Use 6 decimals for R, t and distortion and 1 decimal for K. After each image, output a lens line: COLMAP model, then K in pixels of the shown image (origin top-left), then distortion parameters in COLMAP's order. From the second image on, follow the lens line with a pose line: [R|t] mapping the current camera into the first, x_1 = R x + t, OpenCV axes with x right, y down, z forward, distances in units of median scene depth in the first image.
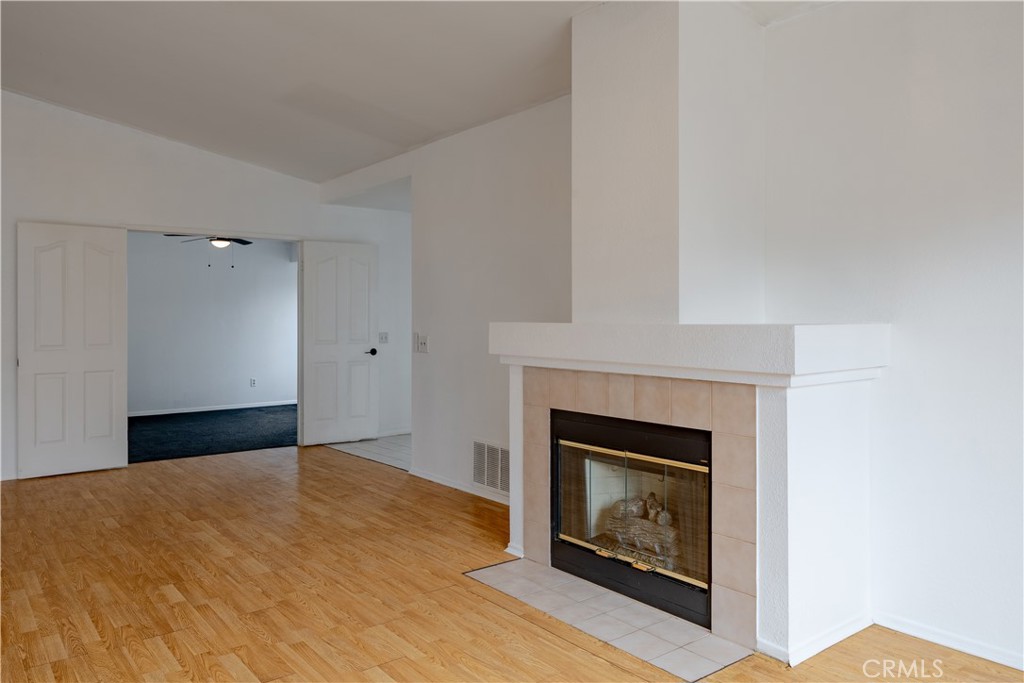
lens RADIAL K [[805.8, 0, 508.3], [0, 805.8, 306.1], [0, 0, 1]] dist [0.043607, -0.008143]
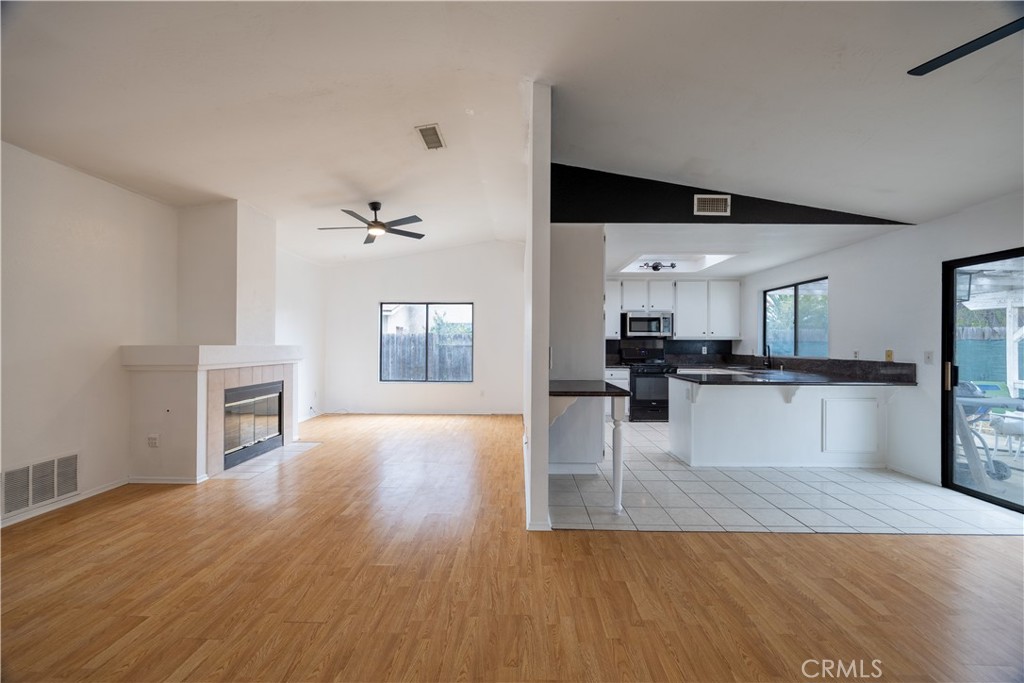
lens RADIAL K [[403.2, 0, 507.2], [0, 403.2, 341.7], [0, 0, 1]] dist [-0.002513, 0.000498]
pose [[-0.774325, 0.009310, 0.632720, -1.129509], [-0.006023, 0.999738, -0.022081, 0.032605], [-0.632760, -0.020908, -0.774066, 1.395763]]
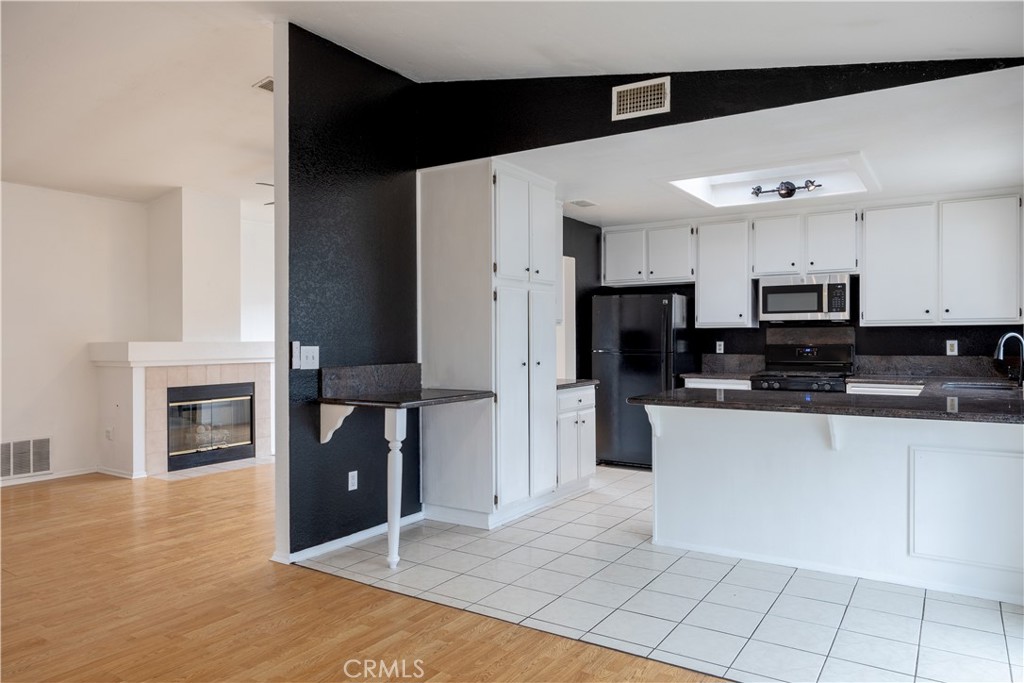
lens RADIAL K [[677.4, 0, 457.9], [0, 677.4, 342.2], [0, 0, 1]] dist [-0.000354, -0.004832]
pose [[-0.305354, 0.005395, 0.952224, -1.729142], [-0.006215, 0.999951, -0.007658, 0.032236], [-0.952219, -0.008256, -0.305306, 0.877916]]
